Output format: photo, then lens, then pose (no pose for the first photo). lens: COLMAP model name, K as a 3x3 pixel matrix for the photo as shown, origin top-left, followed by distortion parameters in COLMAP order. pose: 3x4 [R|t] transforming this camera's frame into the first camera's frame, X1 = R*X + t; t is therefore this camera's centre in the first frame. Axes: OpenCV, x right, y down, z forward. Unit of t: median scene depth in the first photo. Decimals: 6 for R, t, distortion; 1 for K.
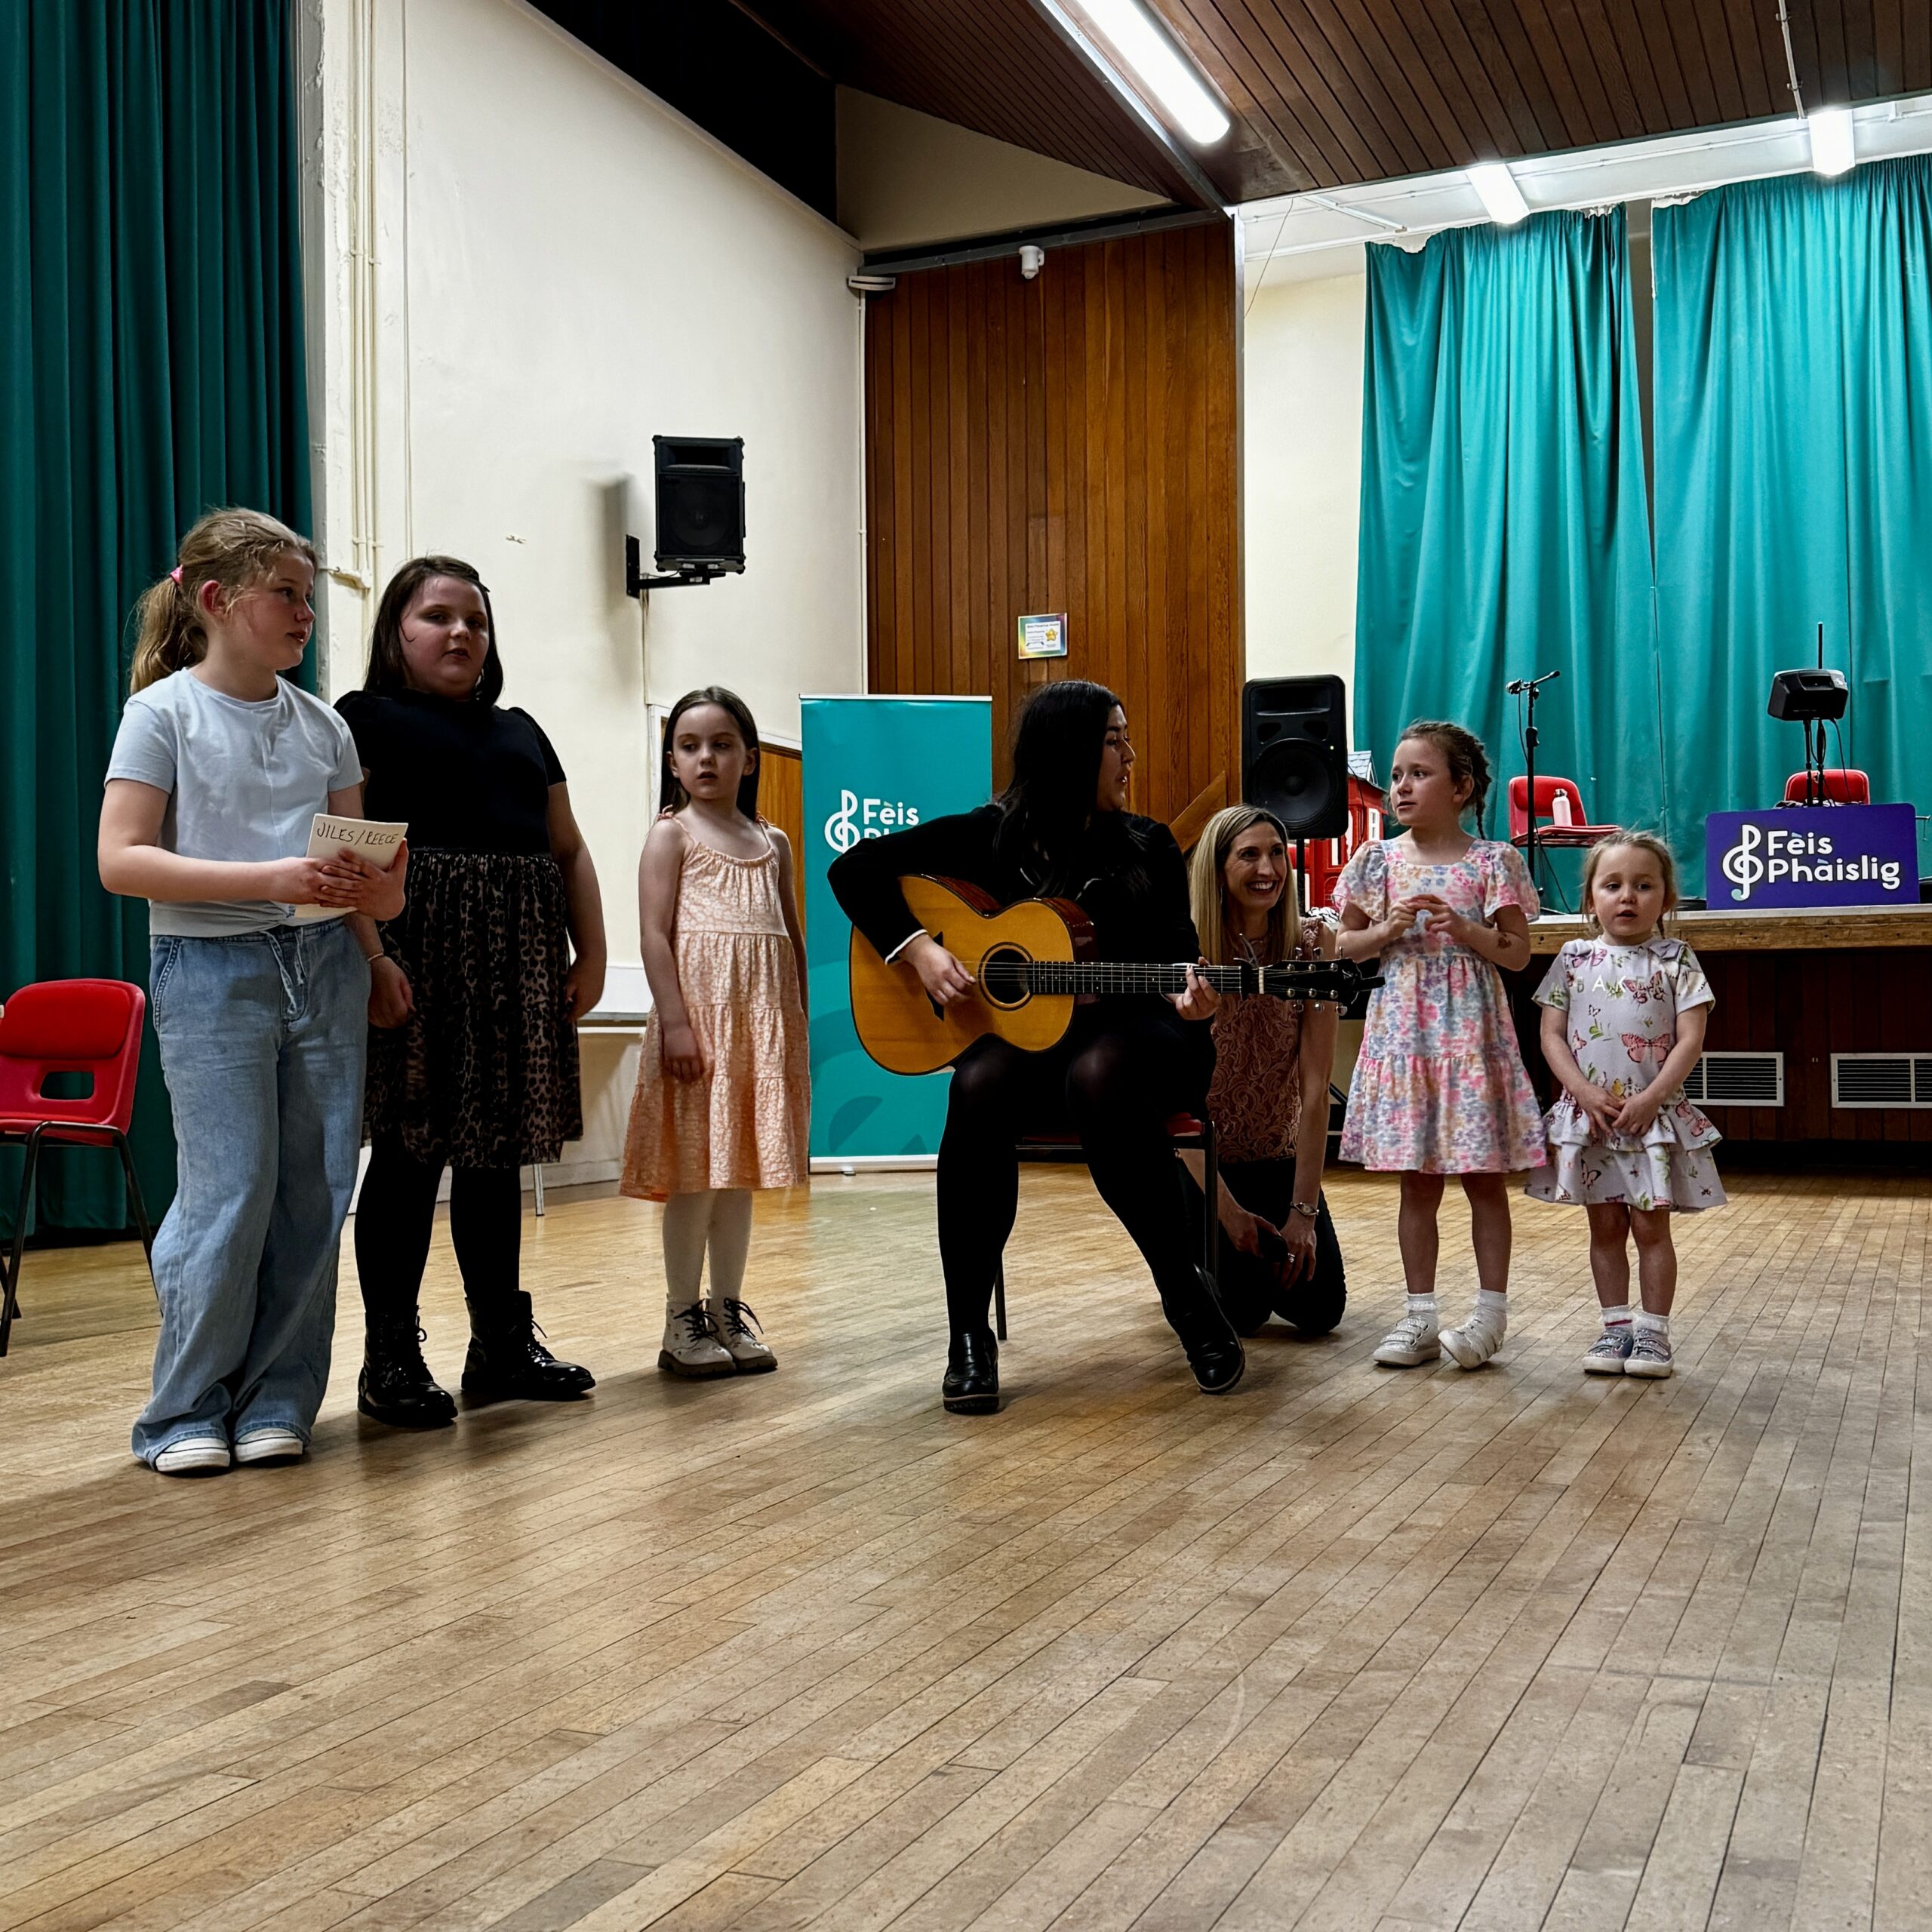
lens RADIAL K [[2226.7, 0, 966.0], [0, 2226.7, 966.0], [0, 0, 1]] dist [0.263656, -0.619180]
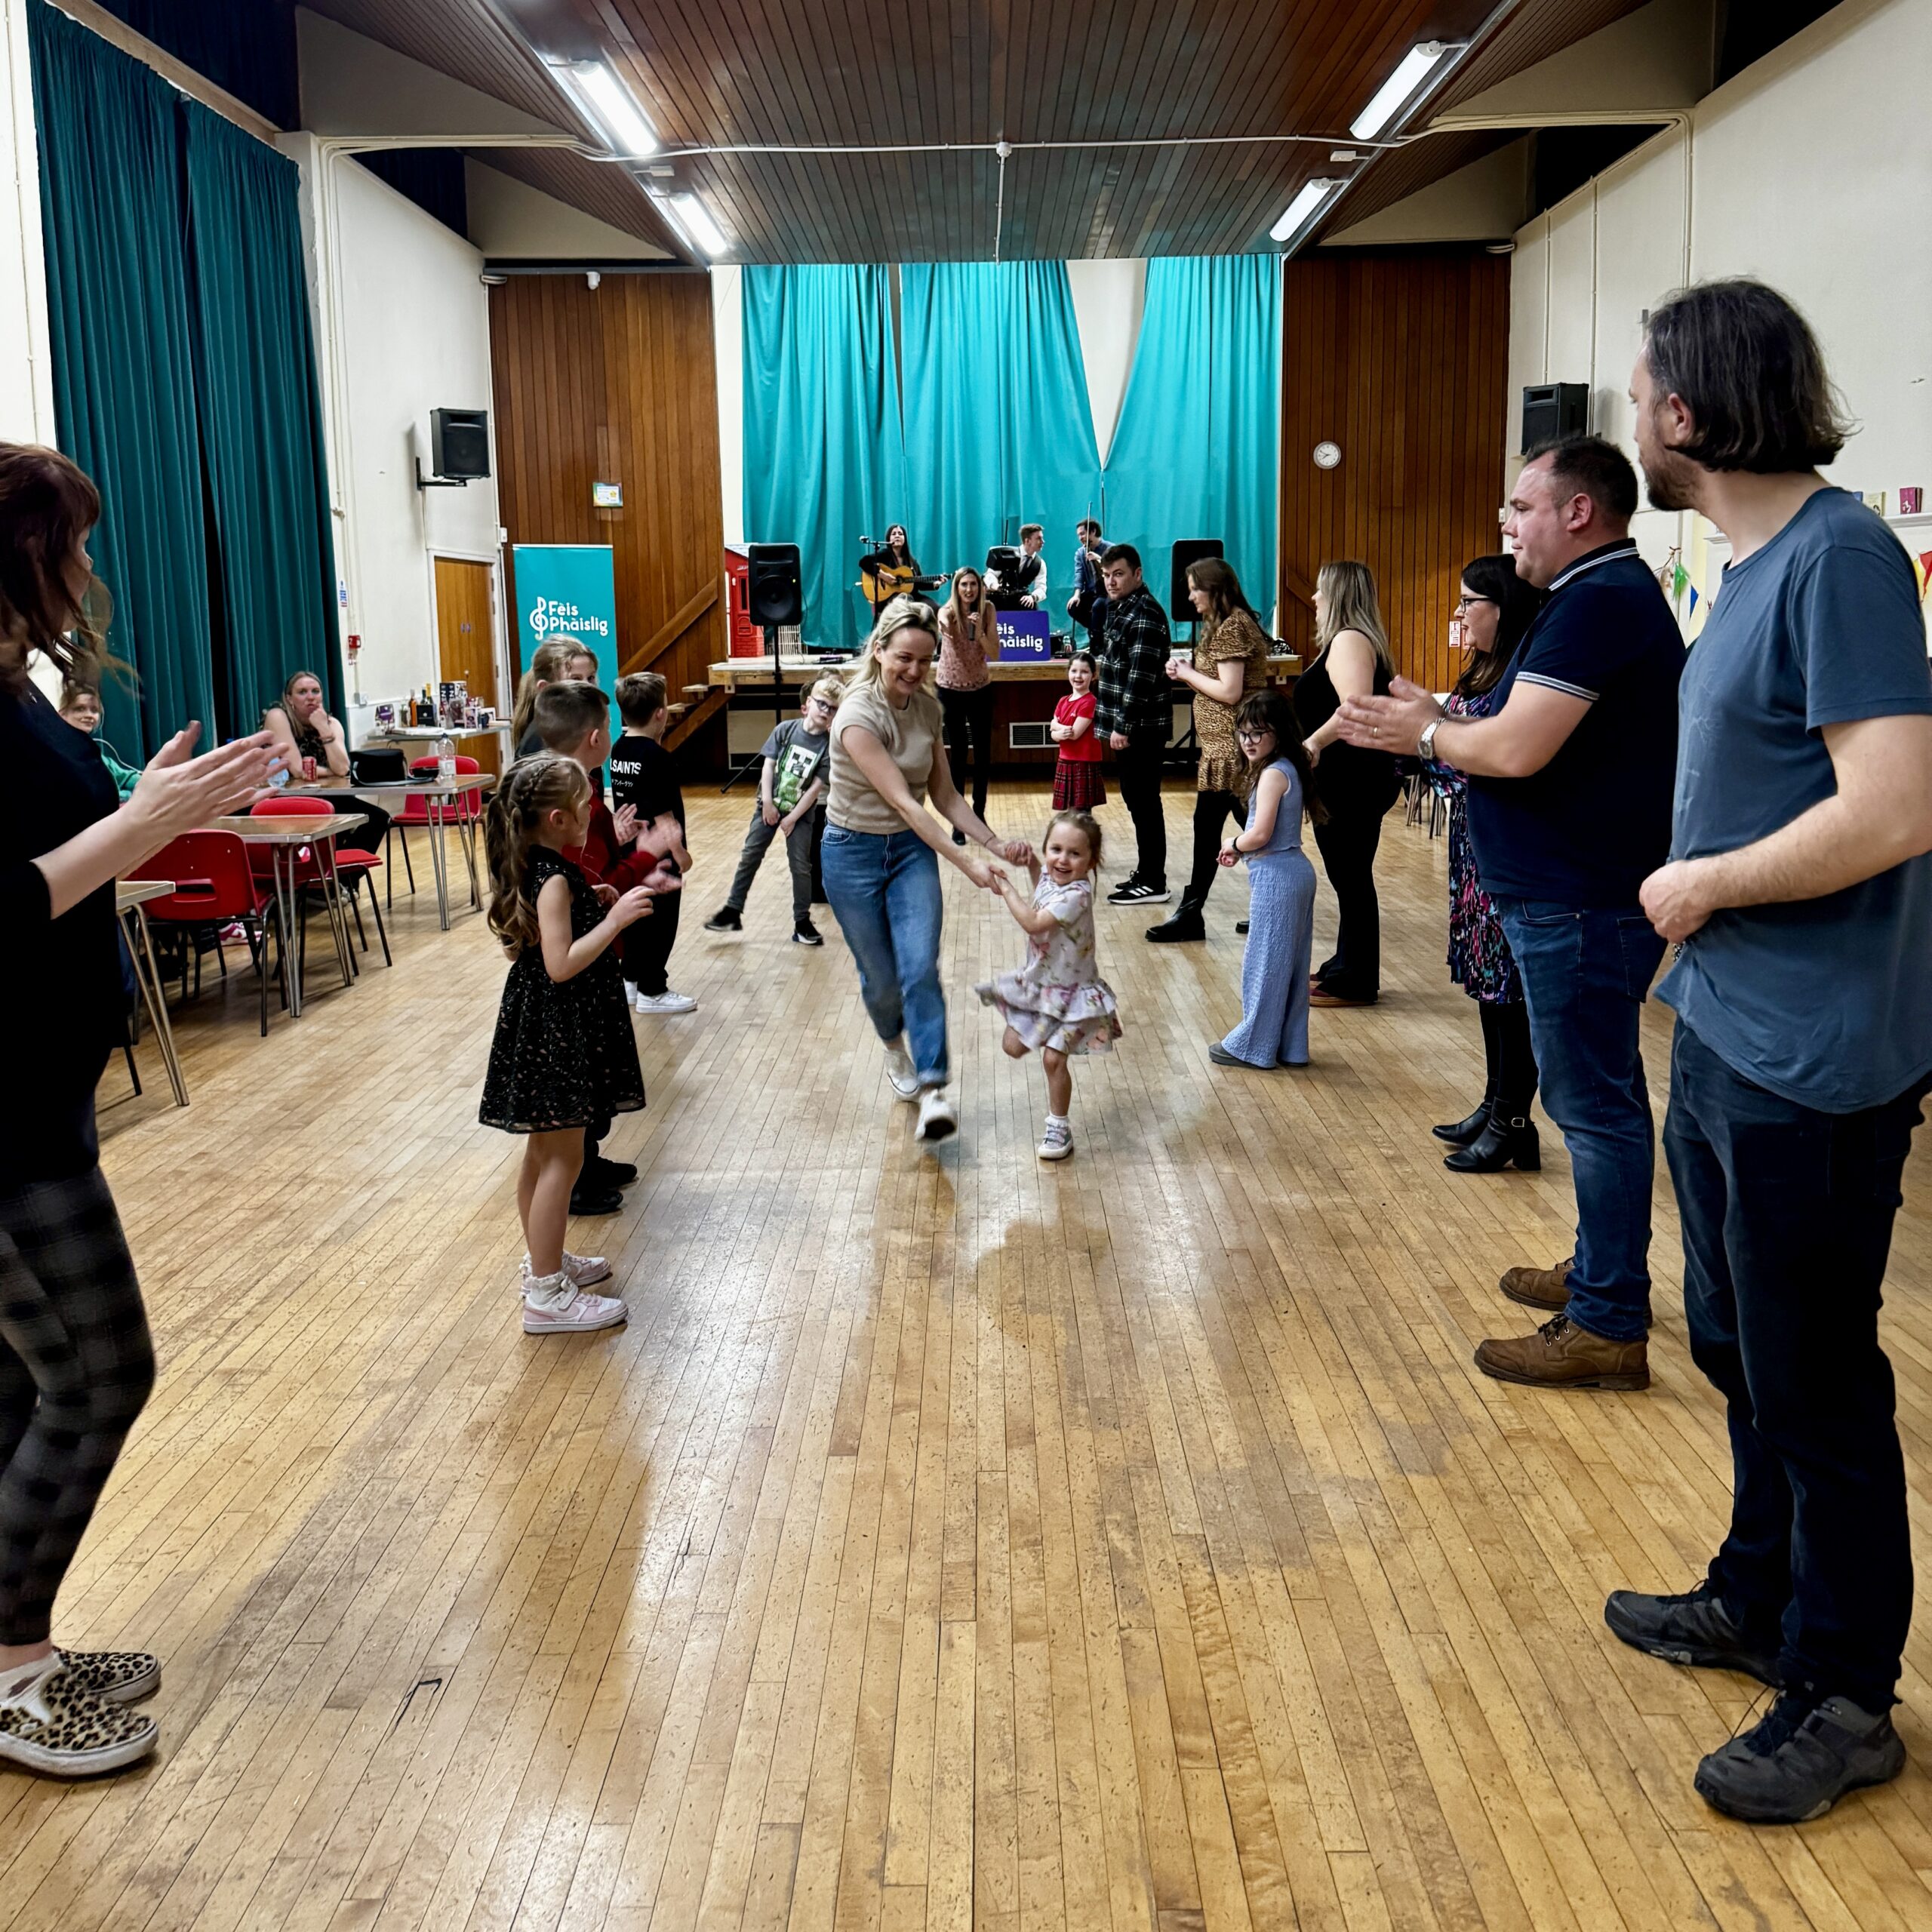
lens RADIAL K [[1908.5, 0, 966.0], [0, 1908.5, 966.0], [0, 0, 1]] dist [0.004896, -0.013966]
pose [[0.919701, -0.079252, 0.384538, -0.320845], [-0.002484, 0.978222, 0.207548, -0.095898], [-0.392612, -0.191837, 0.899474, -0.564150]]
